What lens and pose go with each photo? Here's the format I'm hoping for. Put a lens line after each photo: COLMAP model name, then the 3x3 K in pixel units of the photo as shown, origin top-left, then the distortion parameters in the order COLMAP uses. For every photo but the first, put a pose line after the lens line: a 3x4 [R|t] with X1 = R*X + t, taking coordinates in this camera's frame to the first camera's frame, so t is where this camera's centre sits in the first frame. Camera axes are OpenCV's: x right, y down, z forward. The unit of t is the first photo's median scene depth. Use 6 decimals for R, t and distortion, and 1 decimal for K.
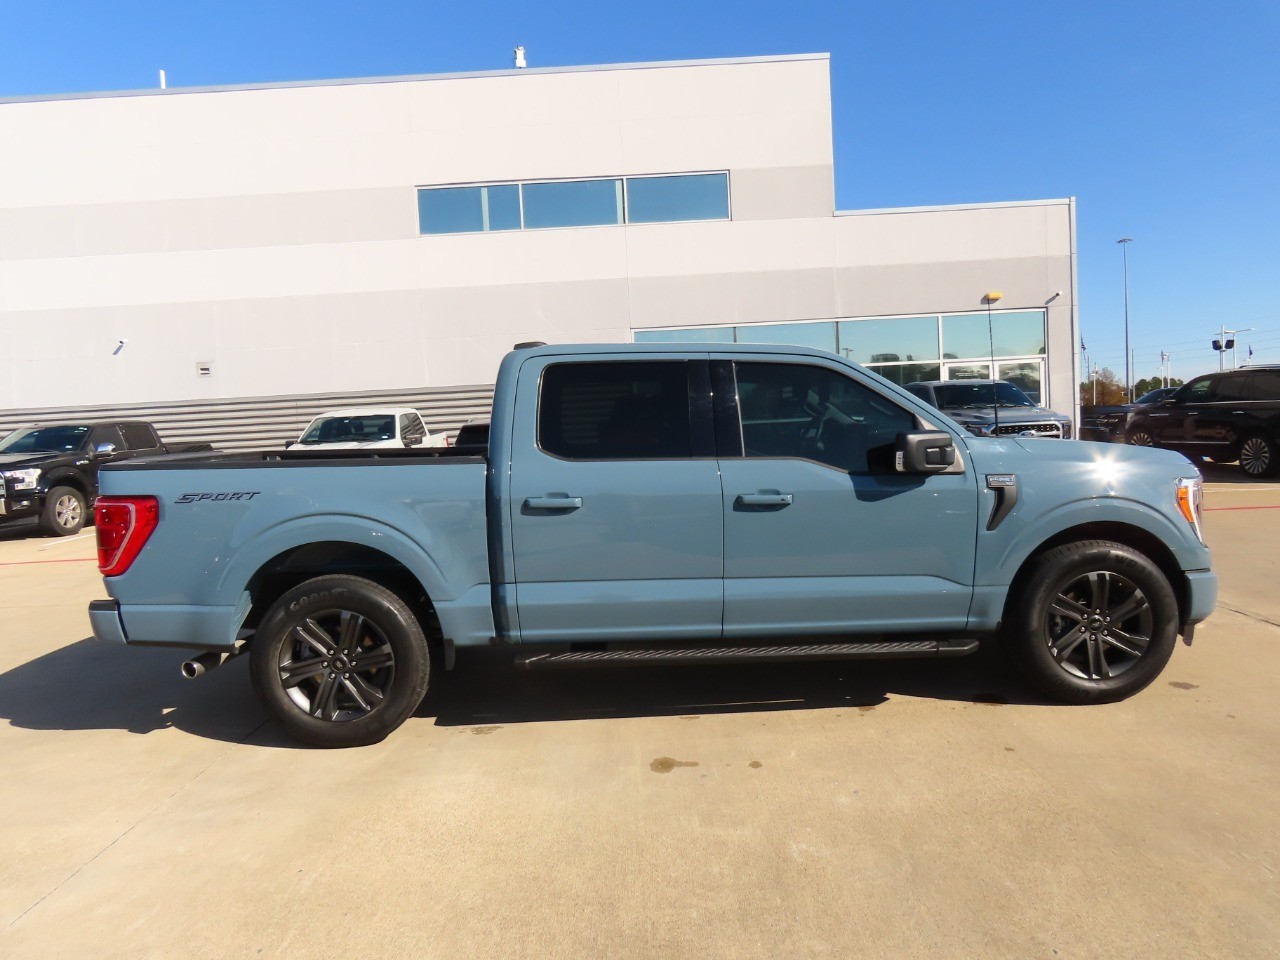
lens RADIAL K [[831.4, 0, 650.9], [0, 831.4, 473.4], [0, 0, 1]] dist [-0.002087, -0.001518]
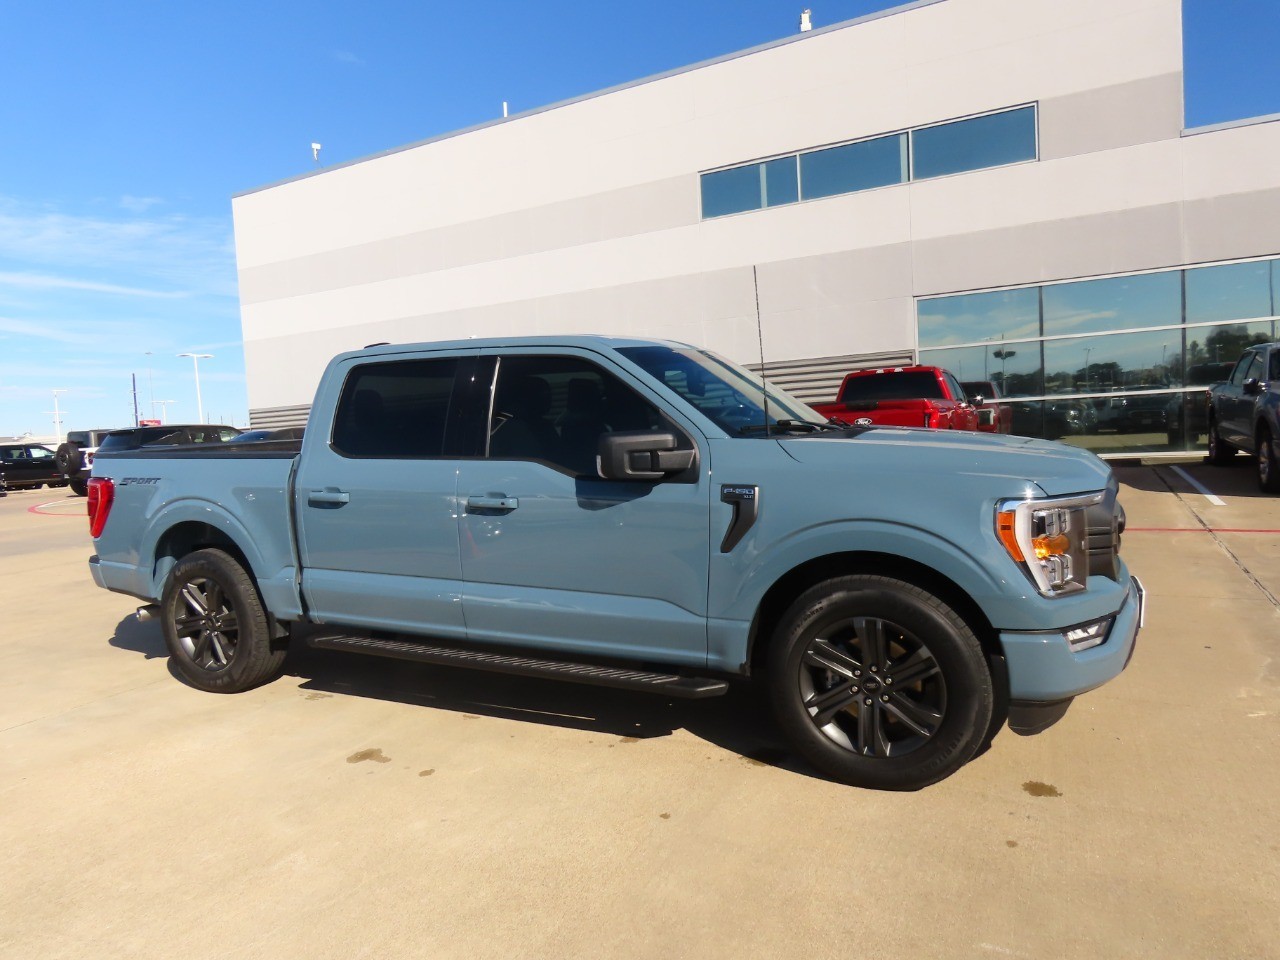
lens RADIAL K [[831.4, 0, 641.5], [0, 831.4, 476.1], [0, 0, 1]] dist [-0.002087, -0.001518]
pose [[0.881536, 0.031523, -0.471063, 0.701519], [-0.015337, 0.999154, 0.038162, -0.036367], [0.471867, -0.026416, 0.881274, 0.230535]]
